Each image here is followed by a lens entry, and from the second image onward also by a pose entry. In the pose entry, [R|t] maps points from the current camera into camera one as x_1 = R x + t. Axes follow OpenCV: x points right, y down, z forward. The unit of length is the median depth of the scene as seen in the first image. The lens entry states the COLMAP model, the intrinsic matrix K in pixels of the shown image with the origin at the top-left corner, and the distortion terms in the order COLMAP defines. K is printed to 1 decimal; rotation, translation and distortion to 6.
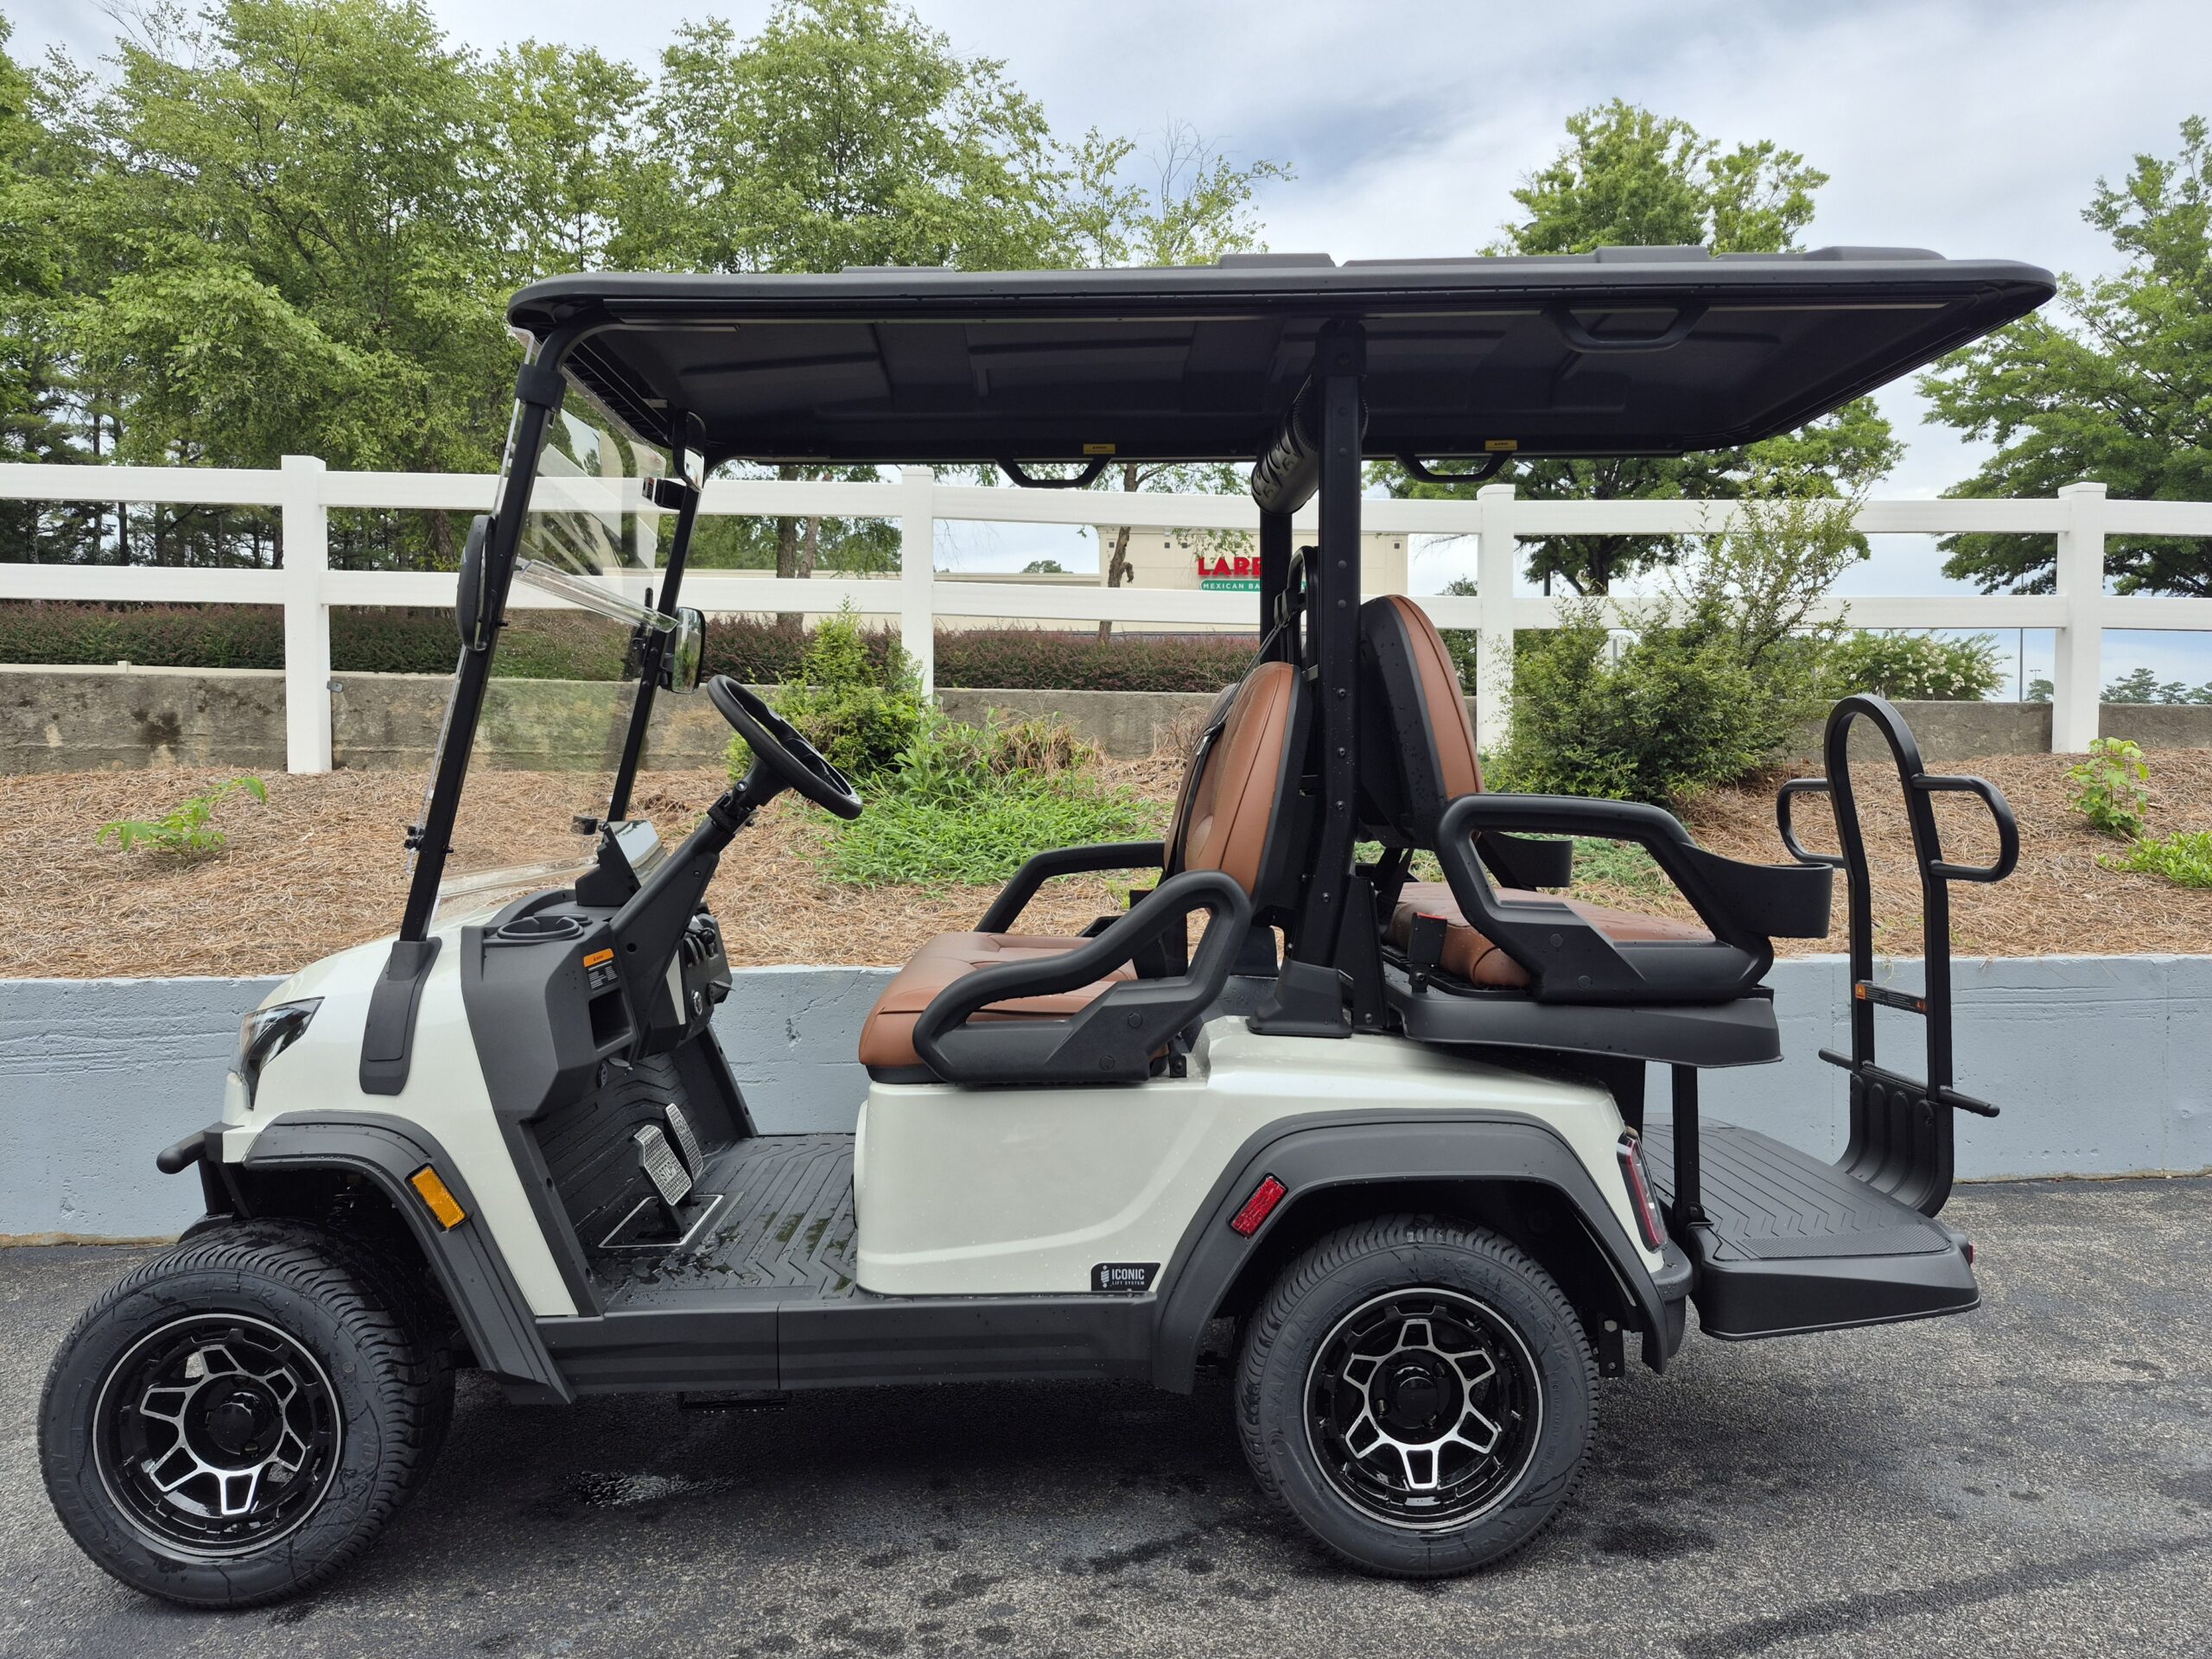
lens RADIAL K [[1540.5, 0, 1101.3], [0, 1540.5, 849.7], [0, 0, 1]] dist [0.051044, -0.040932]
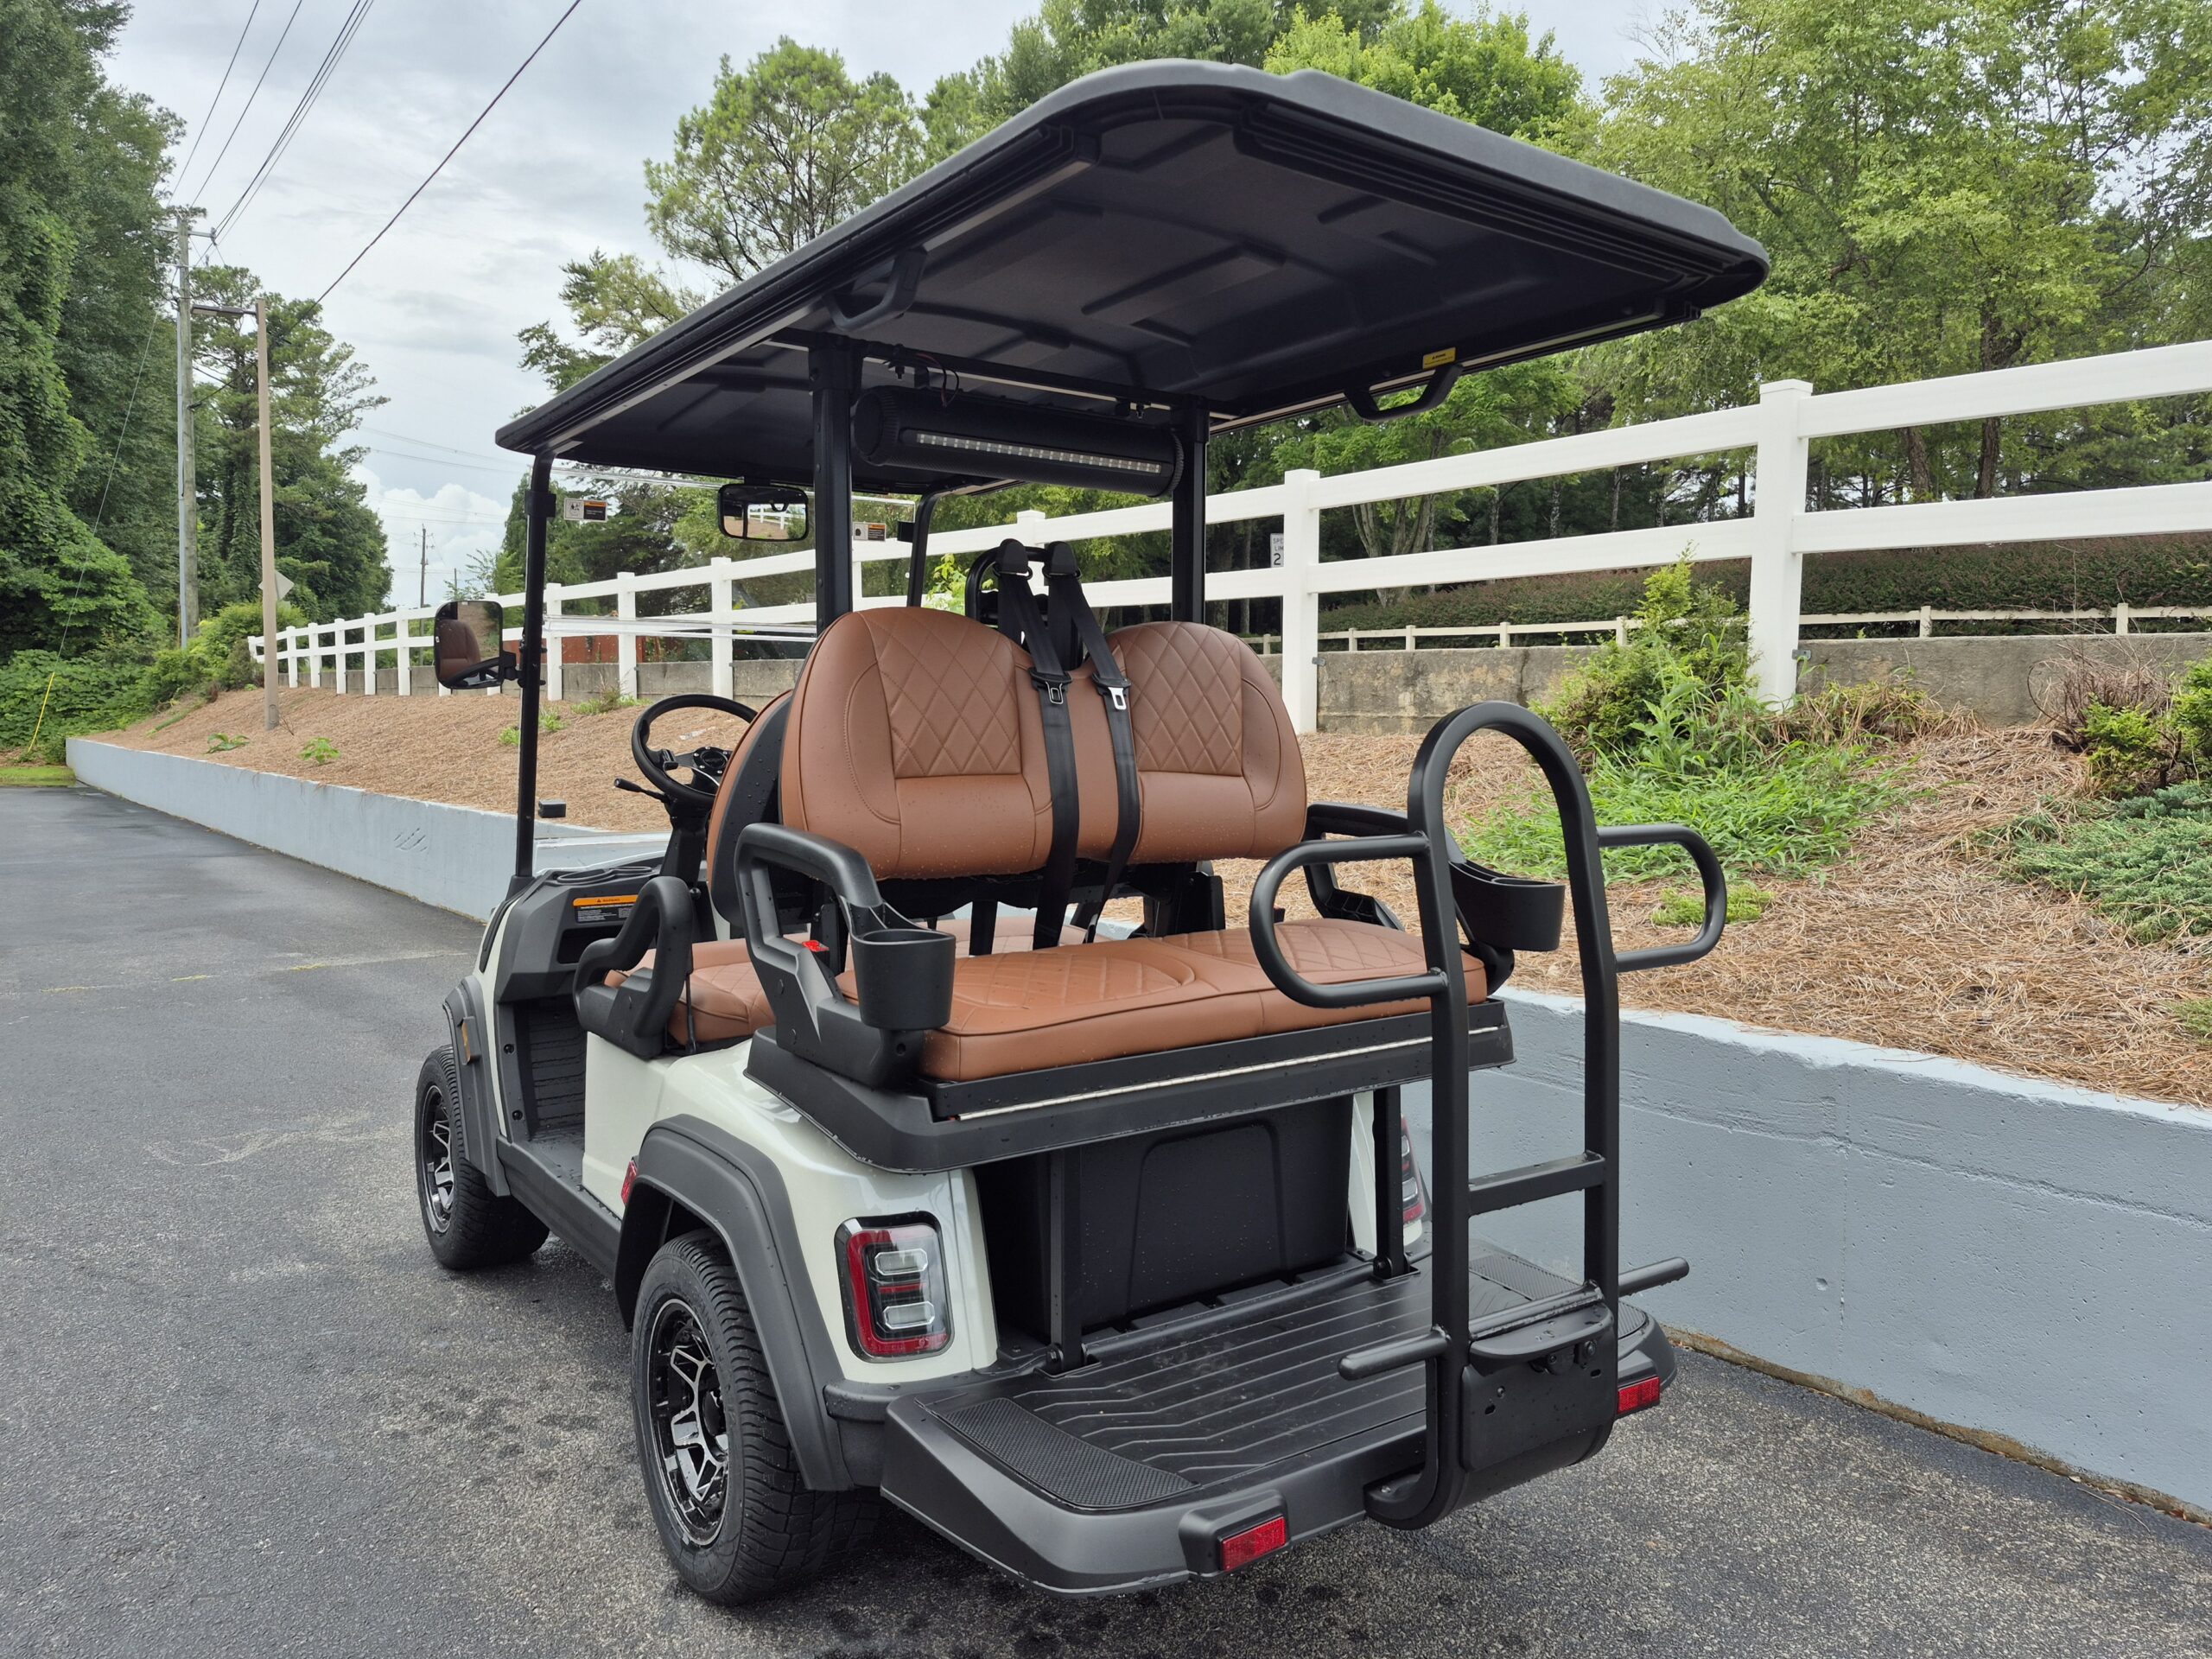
lens RADIAL K [[1540.5, 0, 1118.0], [0, 1540.5, 823.8], [0, 0, 1]] dist [0.051044, -0.040932]
pose [[0.557845, 0.060836, -0.827712, 0.138165], [-0.038943, 0.998130, 0.047116, -0.010772], [0.829031, 0.005950, 0.559171, 0.076029]]
